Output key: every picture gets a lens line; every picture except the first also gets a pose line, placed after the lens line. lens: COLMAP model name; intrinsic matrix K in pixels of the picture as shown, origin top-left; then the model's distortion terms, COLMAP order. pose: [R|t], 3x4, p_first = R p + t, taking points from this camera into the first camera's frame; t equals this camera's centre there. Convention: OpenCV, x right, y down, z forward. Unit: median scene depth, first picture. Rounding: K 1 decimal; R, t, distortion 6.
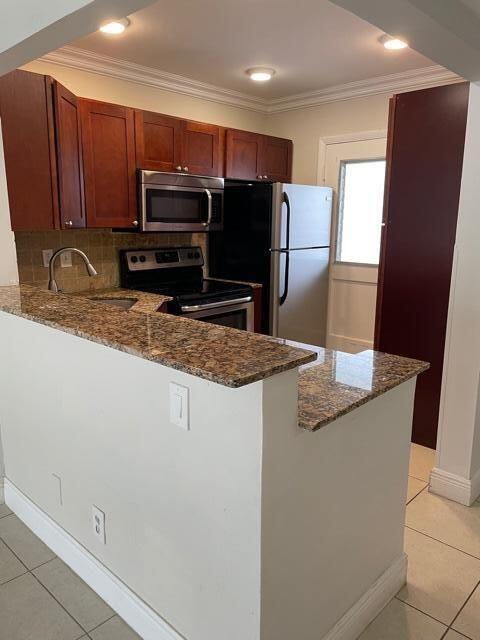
lens RADIAL K [[494.2, 0, 240.0], [0, 494.2, 320.0], [0, 0, 1]] dist [-0.007888, -0.002571]
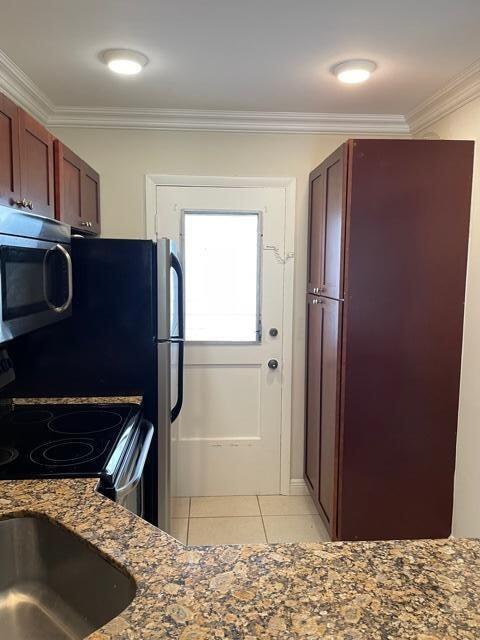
lens RADIAL K [[492.6, 0, 240.0], [0, 492.6, 320.0], [0, 0, 1]] dist [0.037204, -0.003387]
pose [[0.676079, -0.085569, 0.731844, -0.326153], [0.145000, 0.989263, -0.018284, -0.140104], [-0.722421, 0.118479, 0.681227, 0.481166]]
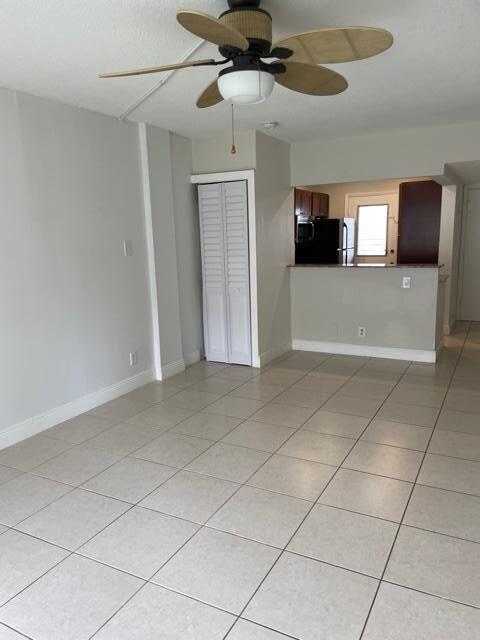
lens RADIAL K [[483.2, 0, 238.3], [0, 483.2, 333.7], [0, 0, 1]] dist [0.006729, 0.000625]
pose [[0.963894, -0.091746, 0.249981, -0.892022], [0.094117, 0.995558, 0.002477, 0.168632], [-0.249097, 0.021140, 0.968248, -0.874816]]
